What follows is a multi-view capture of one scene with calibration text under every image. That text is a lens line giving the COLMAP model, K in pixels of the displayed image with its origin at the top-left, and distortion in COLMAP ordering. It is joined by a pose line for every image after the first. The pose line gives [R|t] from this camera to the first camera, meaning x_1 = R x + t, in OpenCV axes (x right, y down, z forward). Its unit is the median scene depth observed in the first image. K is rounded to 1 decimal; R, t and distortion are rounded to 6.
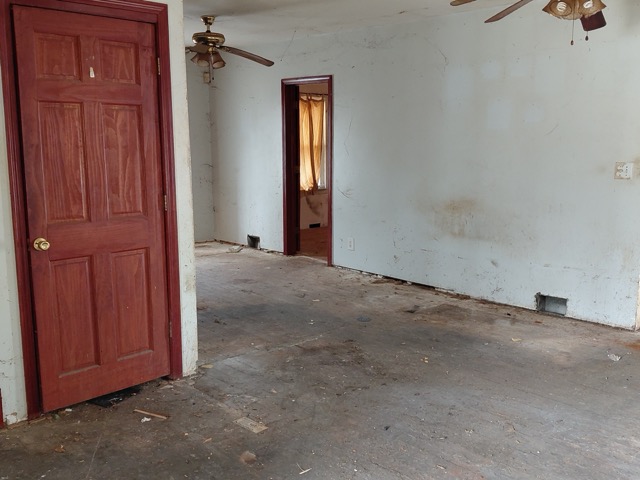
lens RADIAL K [[625.4, 0, 320.1], [0, 625.4, 239.7], [0, 0, 1]] dist [-0.015456, 0.000000]
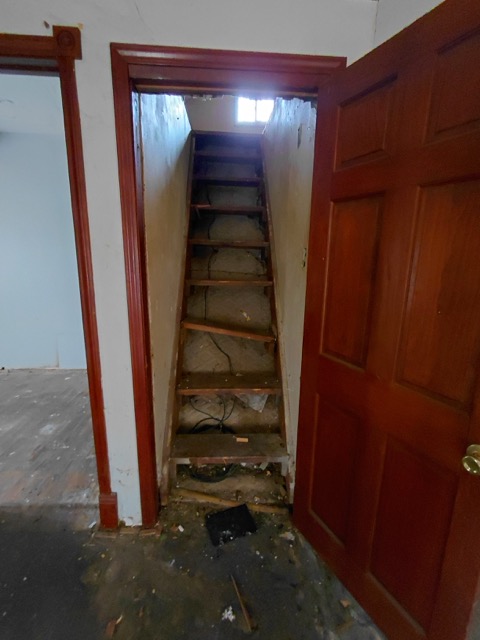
lens RADIAL K [[294.8, 0, 240.3], [0, 294.8, 319.0], [0, 0, 1]] dist [-0.004528, 0.000155]
pose [[0.771569, 0.150785, -0.618017, -0.094667], [-0.120366, 0.988557, 0.090918, -0.106954], [0.624654, 0.004239, 0.780890, 0.697495]]
